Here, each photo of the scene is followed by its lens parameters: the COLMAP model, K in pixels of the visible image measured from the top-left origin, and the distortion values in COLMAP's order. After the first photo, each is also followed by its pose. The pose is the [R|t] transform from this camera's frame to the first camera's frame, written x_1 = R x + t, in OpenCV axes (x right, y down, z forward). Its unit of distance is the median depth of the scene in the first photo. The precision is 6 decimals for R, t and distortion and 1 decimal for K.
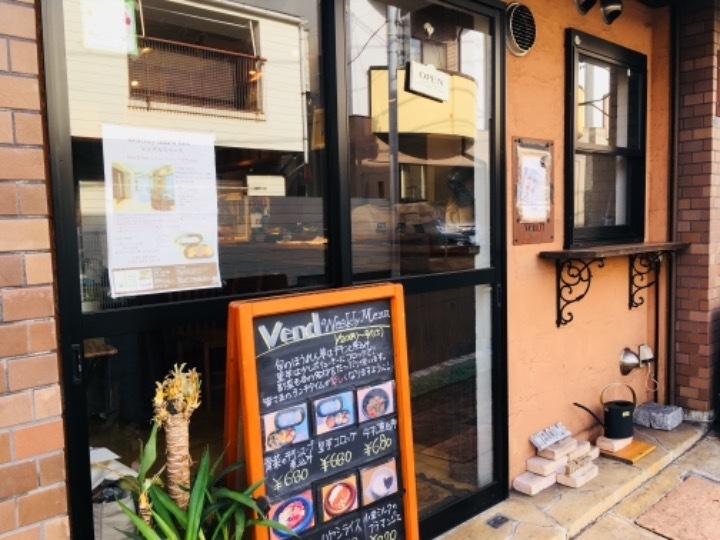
lens RADIAL K [[610.0, 0, 360.3], [0, 610.0, 269.3], [0, 0, 1]] dist [0.038596, -0.015384]
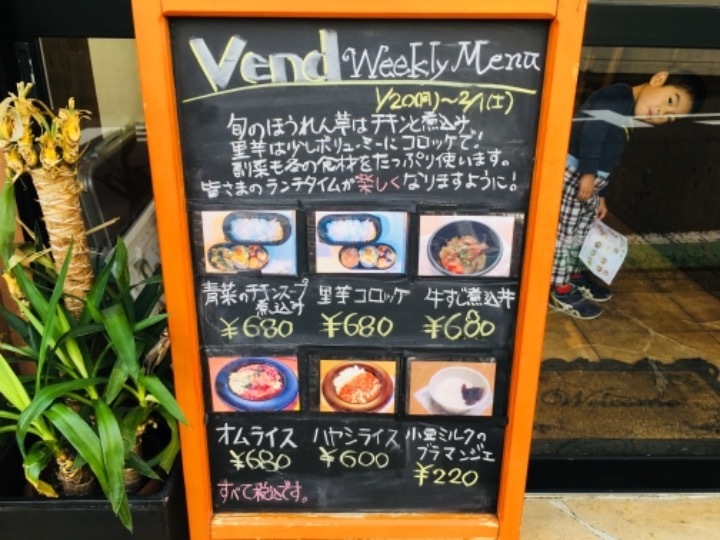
lens RADIAL K [[610.0, 0, 360.2], [0, 610.0, 270.6], [0, 0, 1]] dist [0.038596, -0.015384]
pose [[0.753994, 0.301975, -0.583356, 0.267536], [-0.085068, 0.925479, 0.369125, 0.064683], [0.651350, -0.228693, 0.723494, 0.620017]]
